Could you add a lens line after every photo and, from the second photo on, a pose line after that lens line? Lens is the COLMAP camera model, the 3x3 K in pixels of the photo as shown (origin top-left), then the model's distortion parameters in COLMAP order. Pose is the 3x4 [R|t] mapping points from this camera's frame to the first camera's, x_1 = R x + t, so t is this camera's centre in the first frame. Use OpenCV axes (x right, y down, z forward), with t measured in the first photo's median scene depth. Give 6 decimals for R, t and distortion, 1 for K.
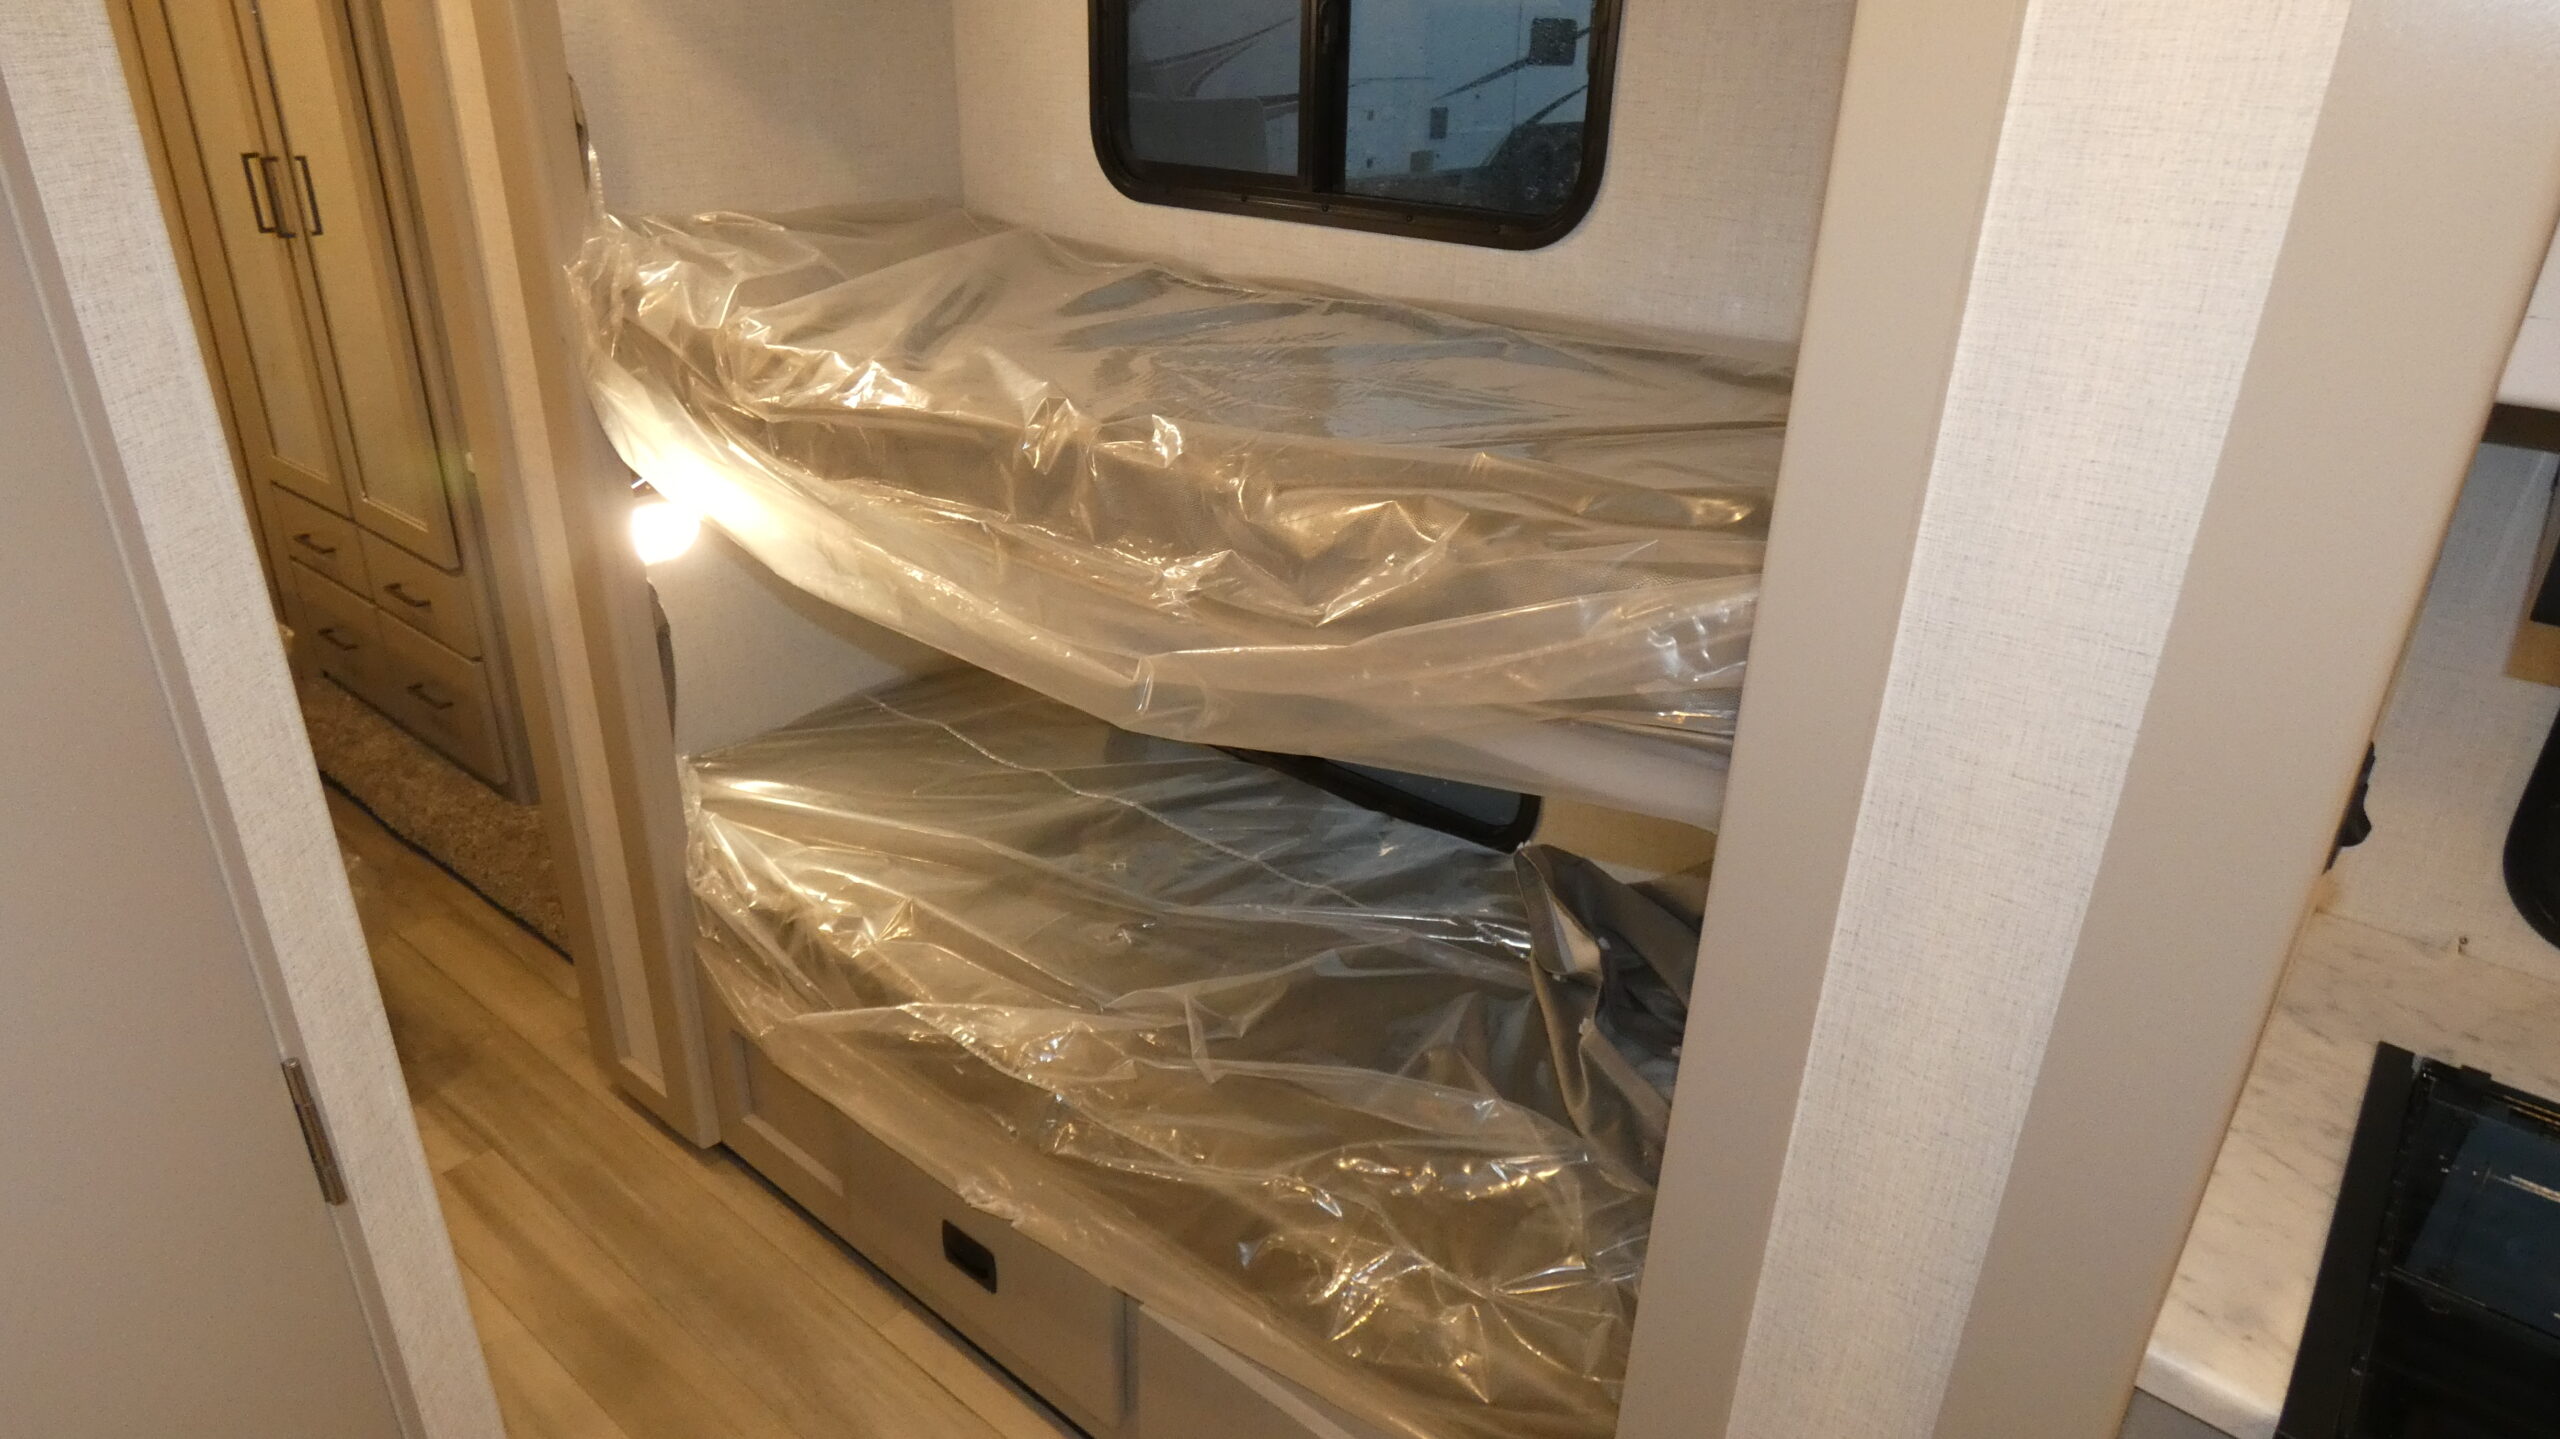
lens RADIAL K [[1531.4, 0, 1277.8], [0, 1531.4, 715.6], [0, 0, 1]] dist [-0.002516, -0.000471]
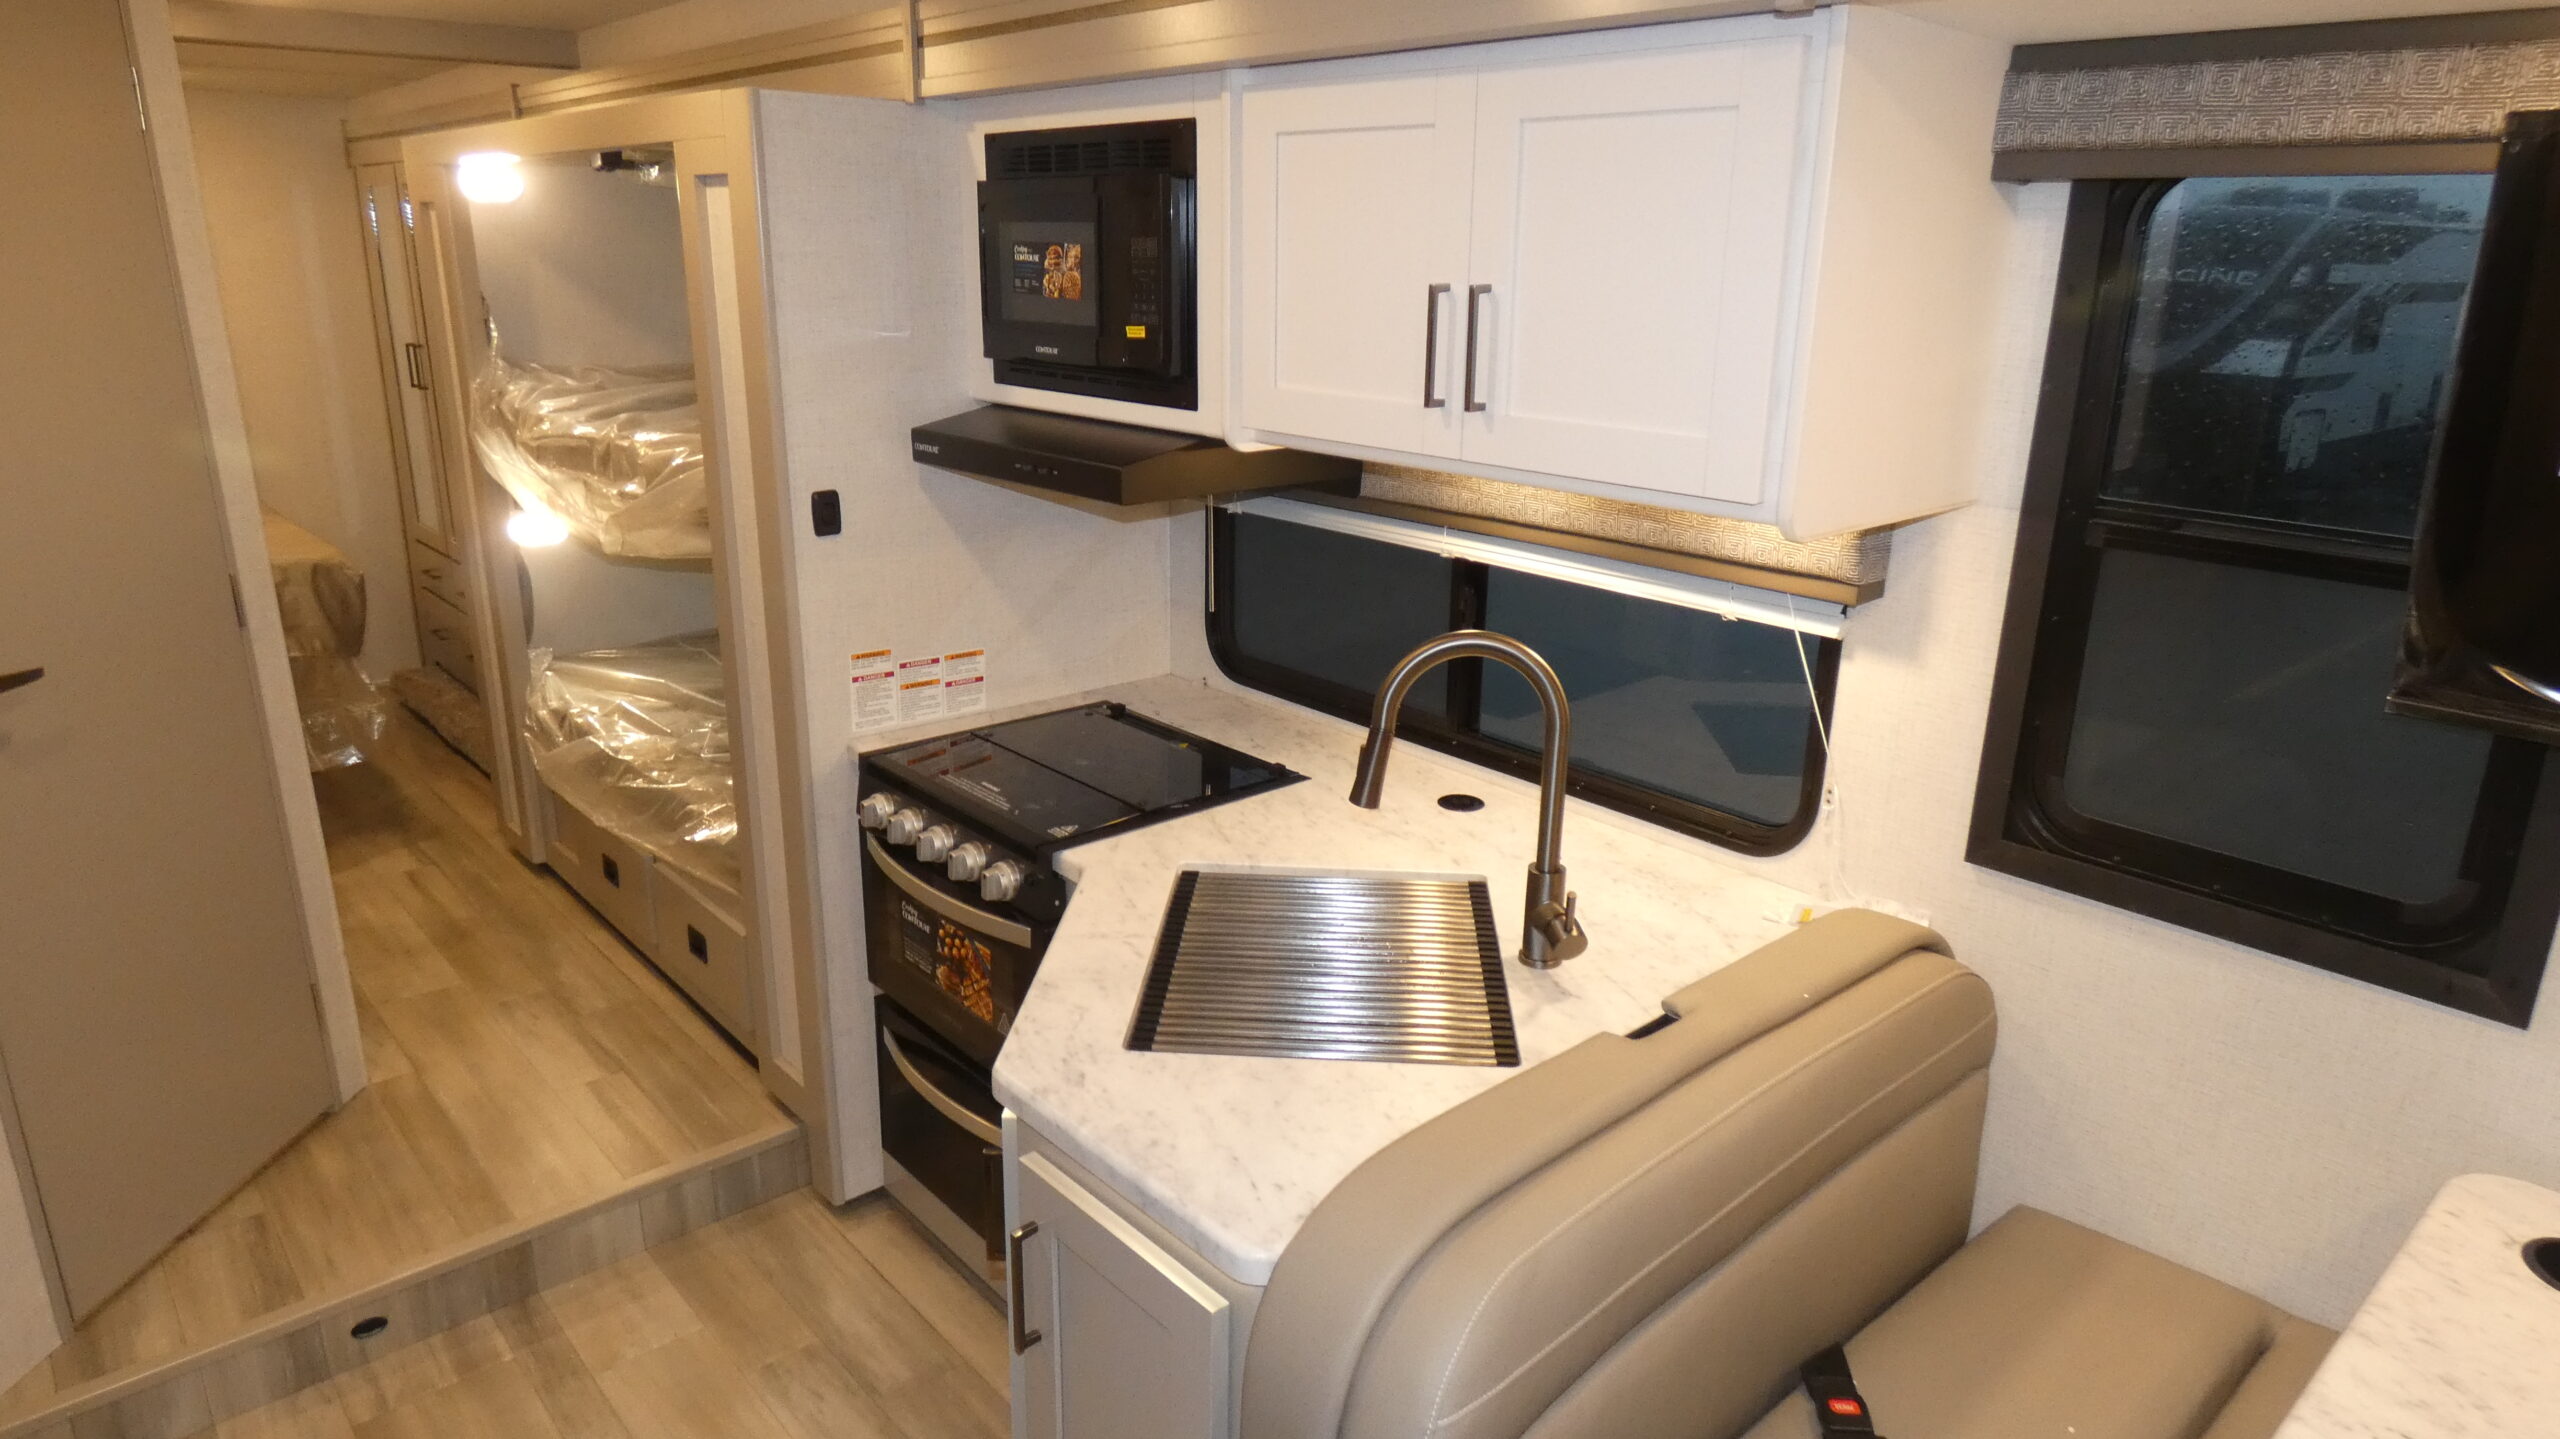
lens RADIAL K [[1533.6, 0, 1272.7], [0, 1533.6, 712.3], [0, 0, 1]] dist [-0.004592, -0.000209]
pose [[0.988496, 0.037340, -0.146565, 1.096217], [-0.057248, 0.989319, -0.134056, 0.437684], [0.139994, 0.140904, 0.980075, -0.999175]]
